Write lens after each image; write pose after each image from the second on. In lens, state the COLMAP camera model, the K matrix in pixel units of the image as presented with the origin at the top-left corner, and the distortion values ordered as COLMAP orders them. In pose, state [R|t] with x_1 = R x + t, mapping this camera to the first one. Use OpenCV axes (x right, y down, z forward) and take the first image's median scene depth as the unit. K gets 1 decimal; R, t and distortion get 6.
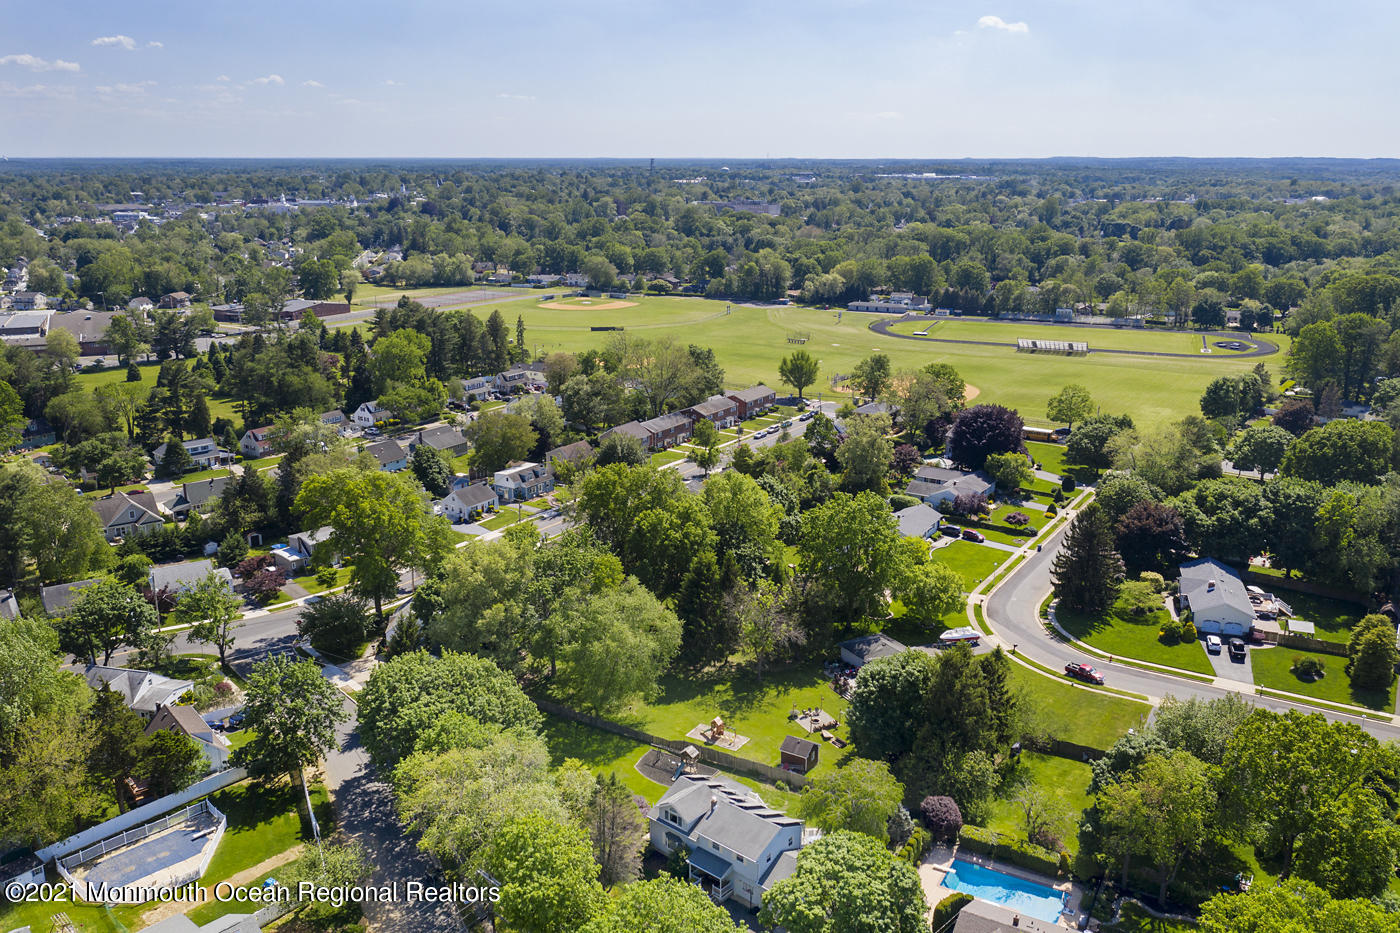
lens RADIAL K [[1118.7, 0, 702.7], [0, 1118.7, 464.4], [0, 0, 1]] dist [-0.017775, 0.016311]
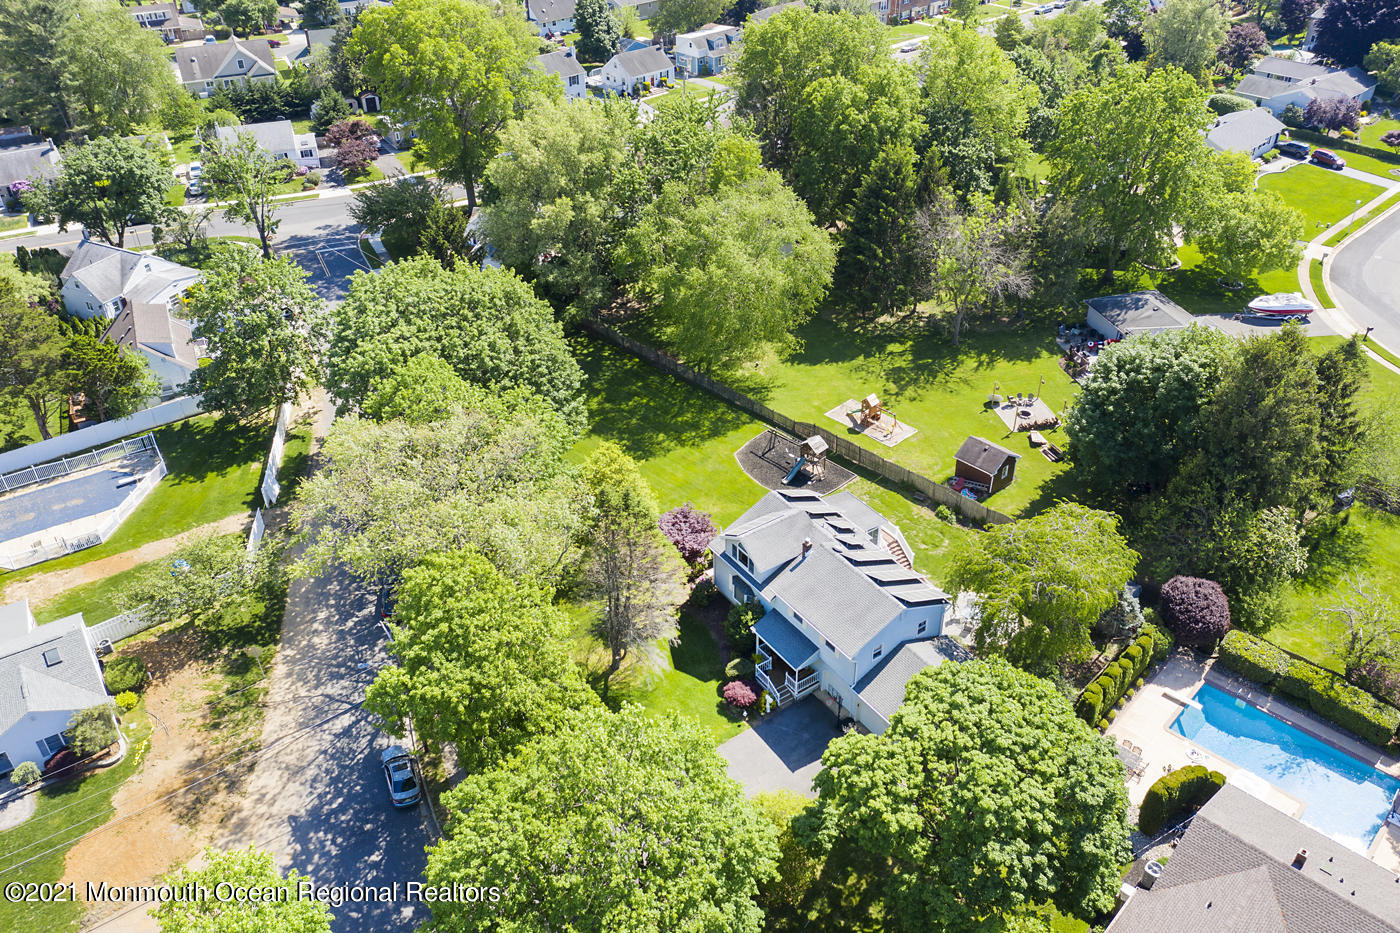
lens RADIAL K [[1118.7, 0, 701.0], [0, 1118.7, 461.4], [0, 0, 1]] dist [-0.017775, 0.016311]
pose [[0.967967, 0.126953, -0.216615, 0.064739], [-0.048296, 0.940782, 0.335556, 0.043490], [0.246388, -0.314345, 0.916777, 0.346802]]
